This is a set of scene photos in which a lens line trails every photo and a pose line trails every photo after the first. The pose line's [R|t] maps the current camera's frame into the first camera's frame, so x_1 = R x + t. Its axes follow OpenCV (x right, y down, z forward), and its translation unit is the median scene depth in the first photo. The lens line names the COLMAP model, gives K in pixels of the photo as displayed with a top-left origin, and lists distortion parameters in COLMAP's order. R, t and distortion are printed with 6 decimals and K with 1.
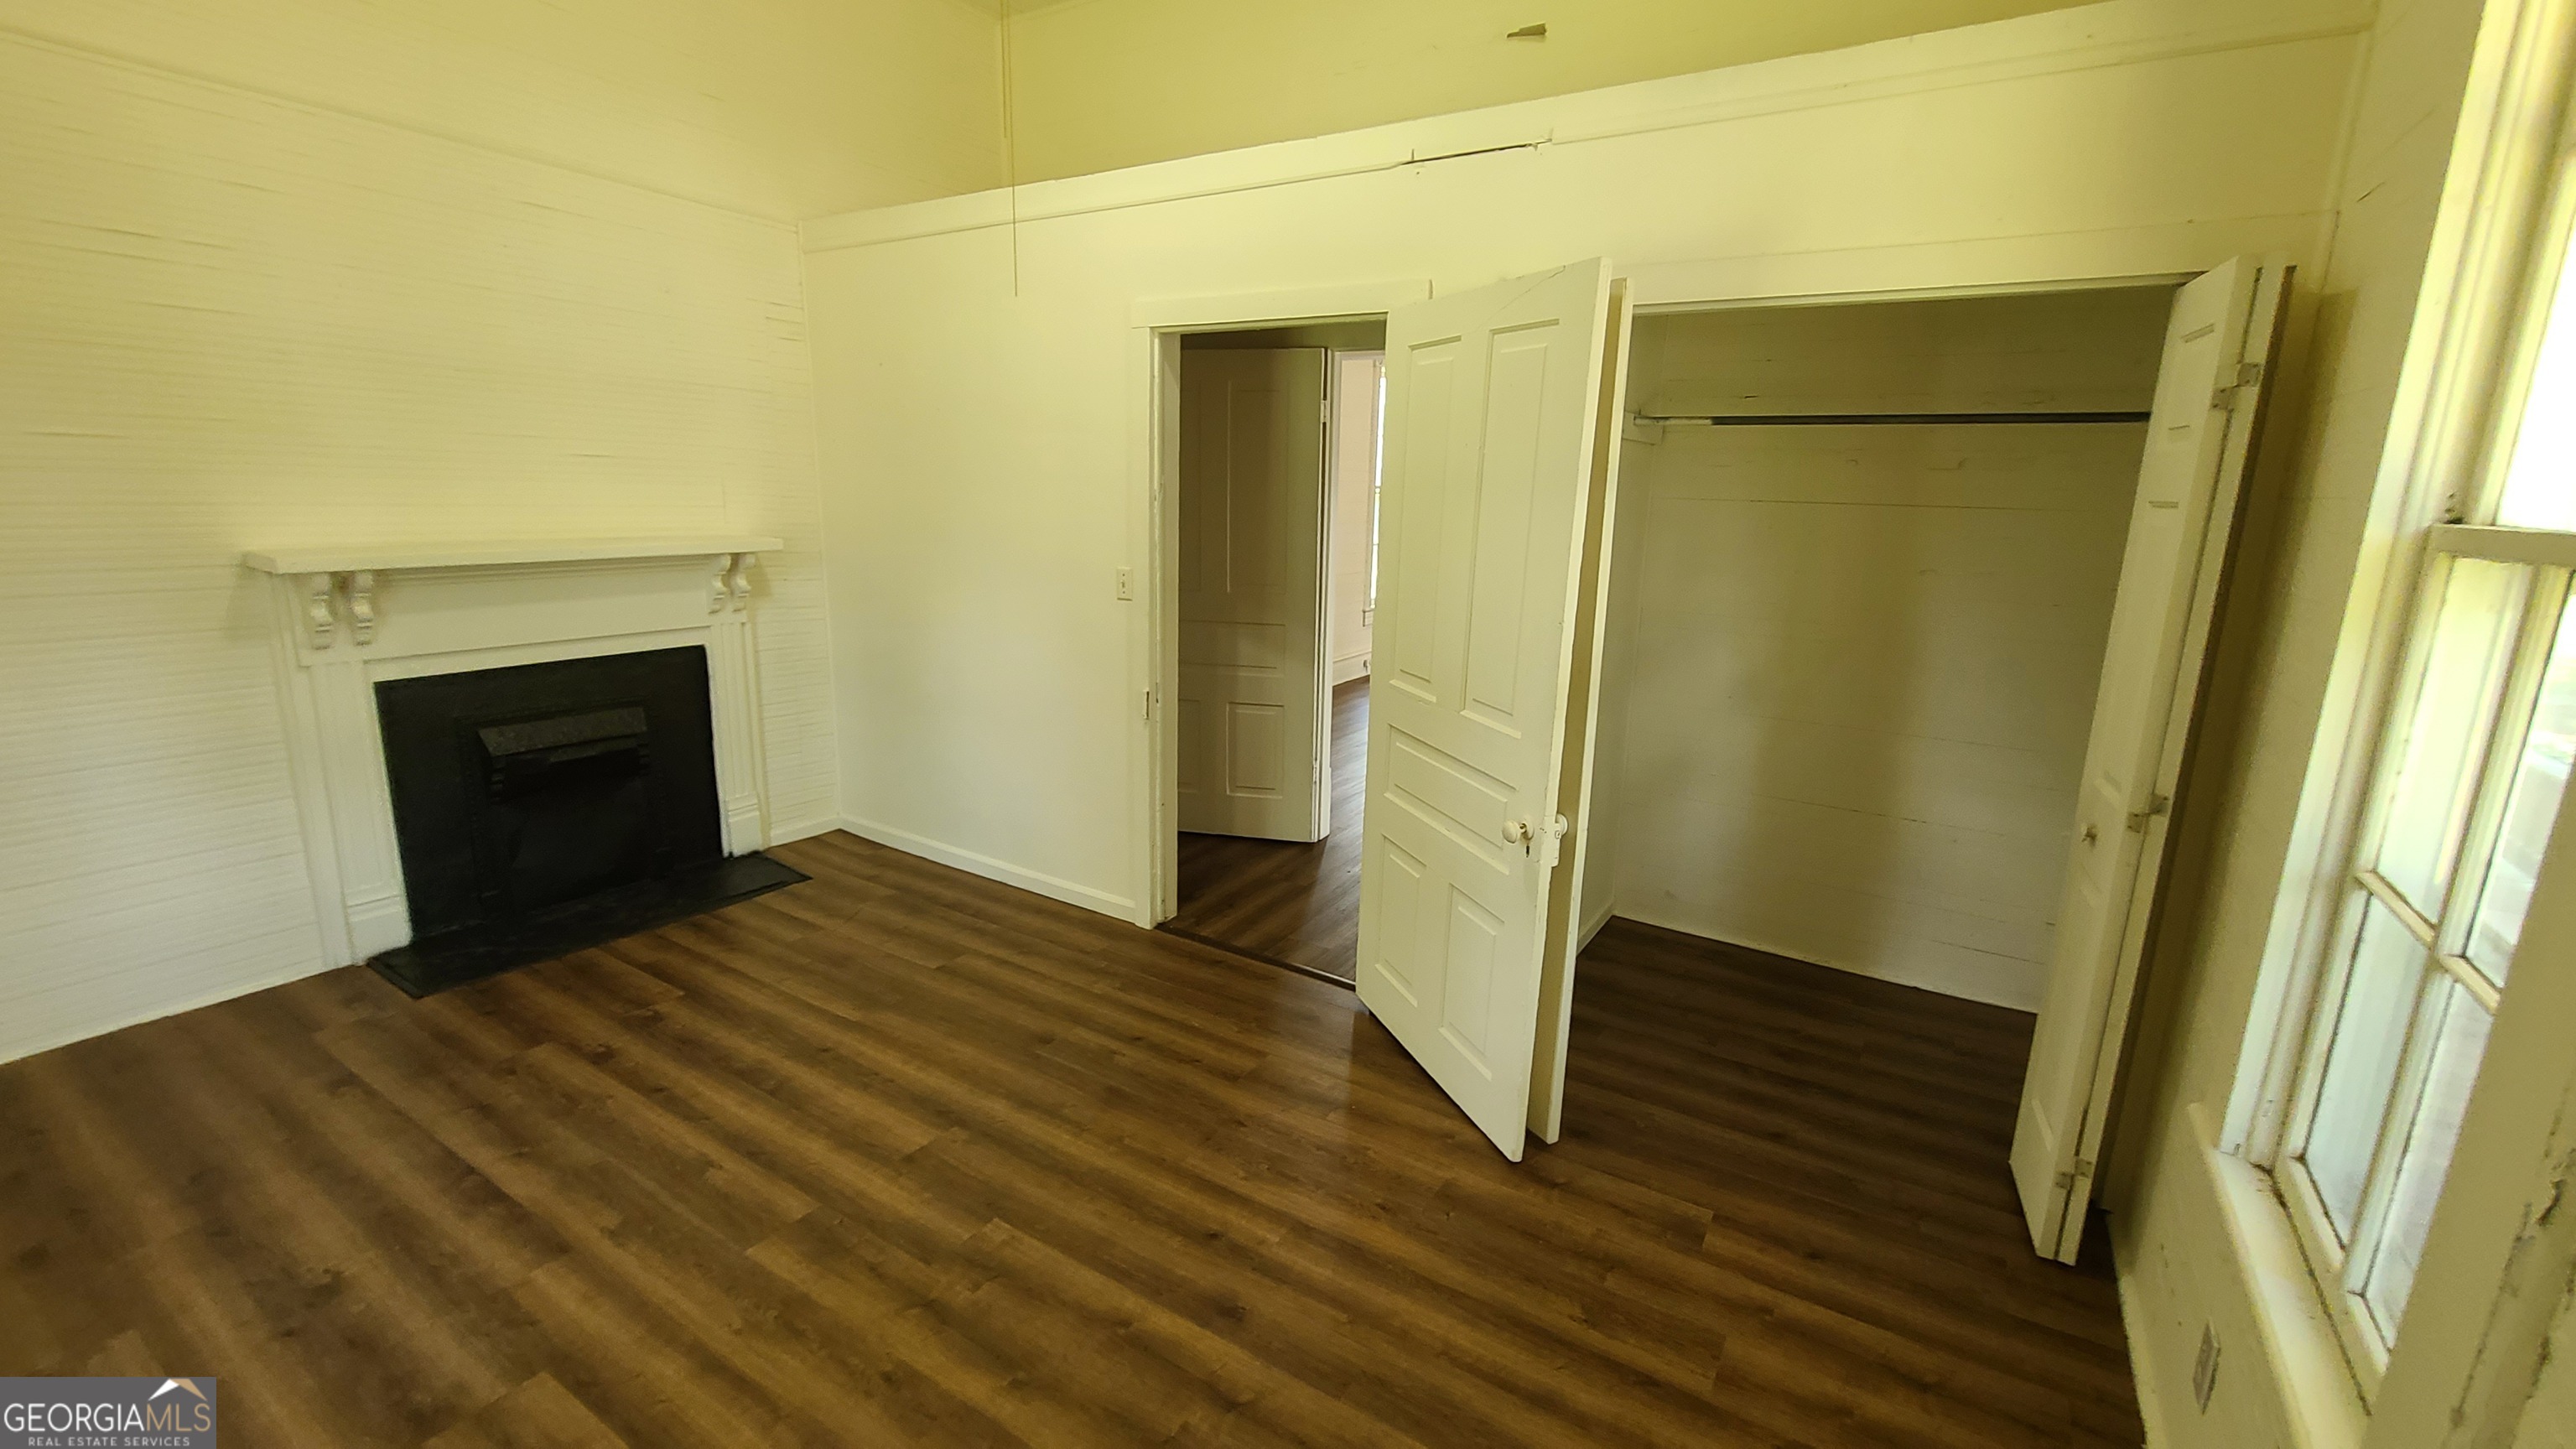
lens RADIAL K [[1052.2, 0, 1302.9], [0, 1052.2, 718.3], [0, 0, 1]] dist [-0.001987, -0.000153]
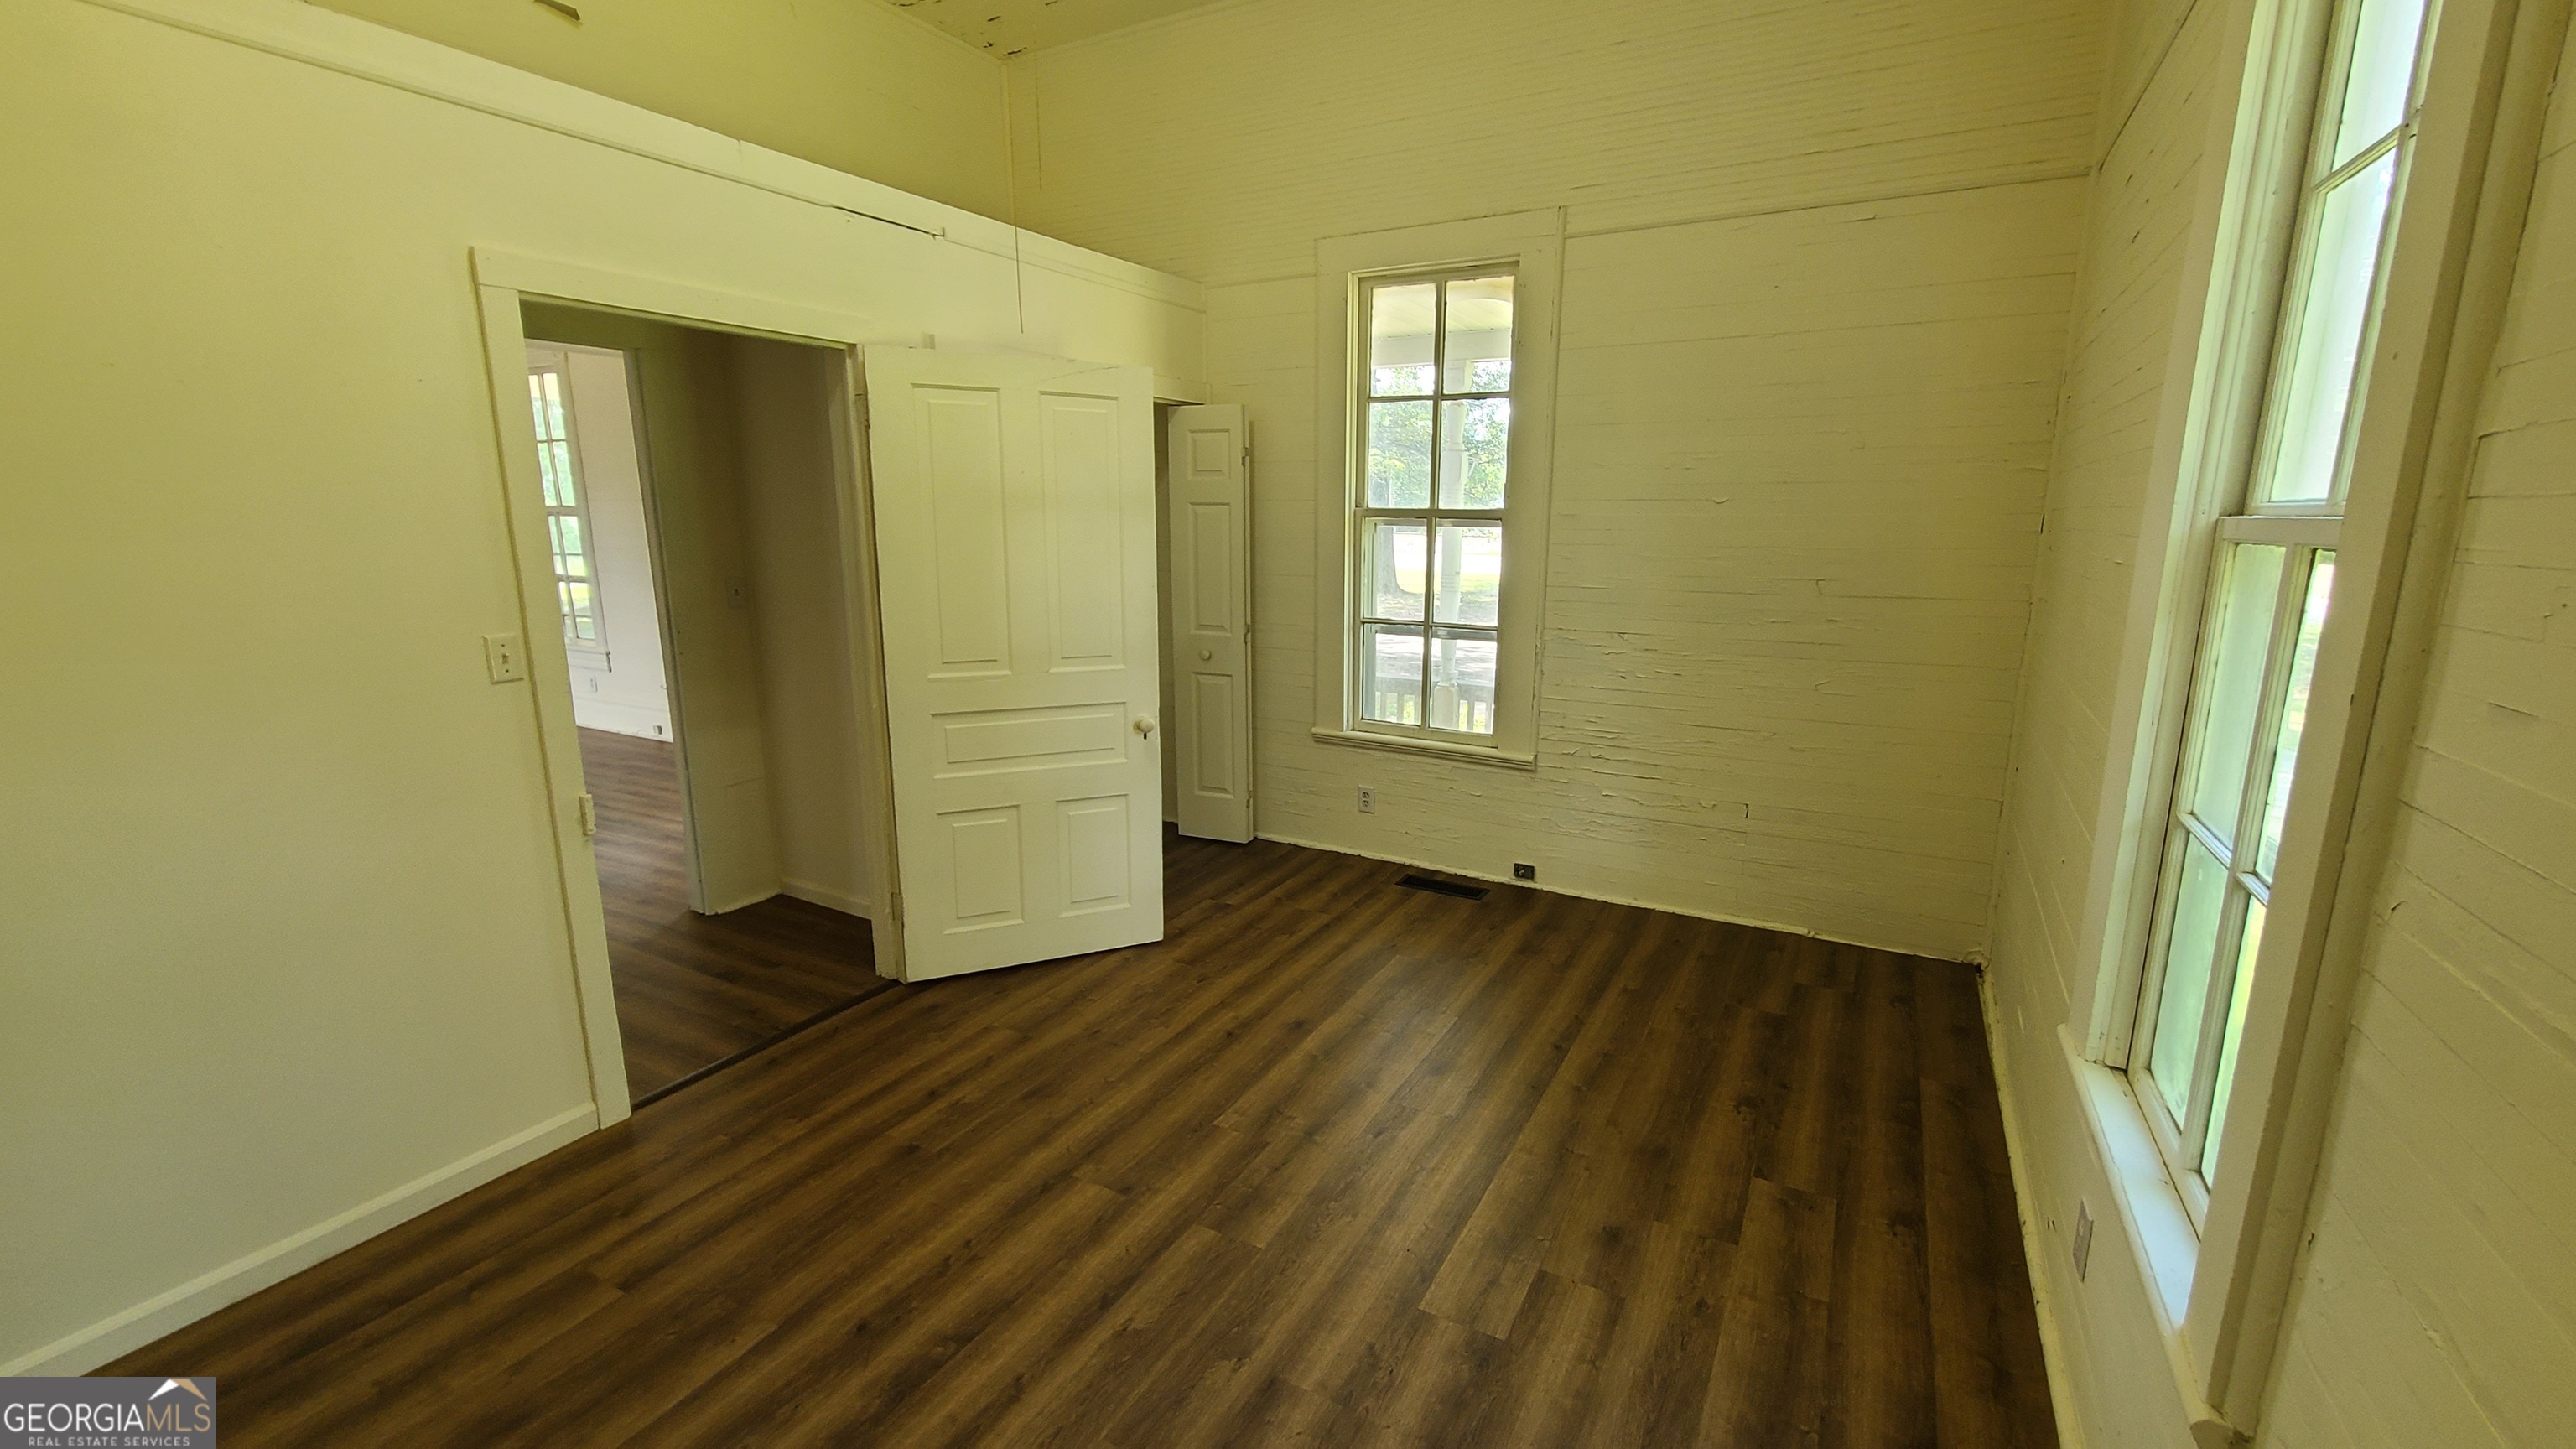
lens RADIAL K [[1052.2, 0, 1302.9], [0, 1052.2, 718.3], [0, 0, 1]] dist [-0.001987, -0.000153]
pose [[-0.046742, -0.227825, 0.972579, -1.239732], [0.215083, 0.948510, 0.232524, -0.201085], [-0.975477, 0.220054, 0.004666, 0.723206]]
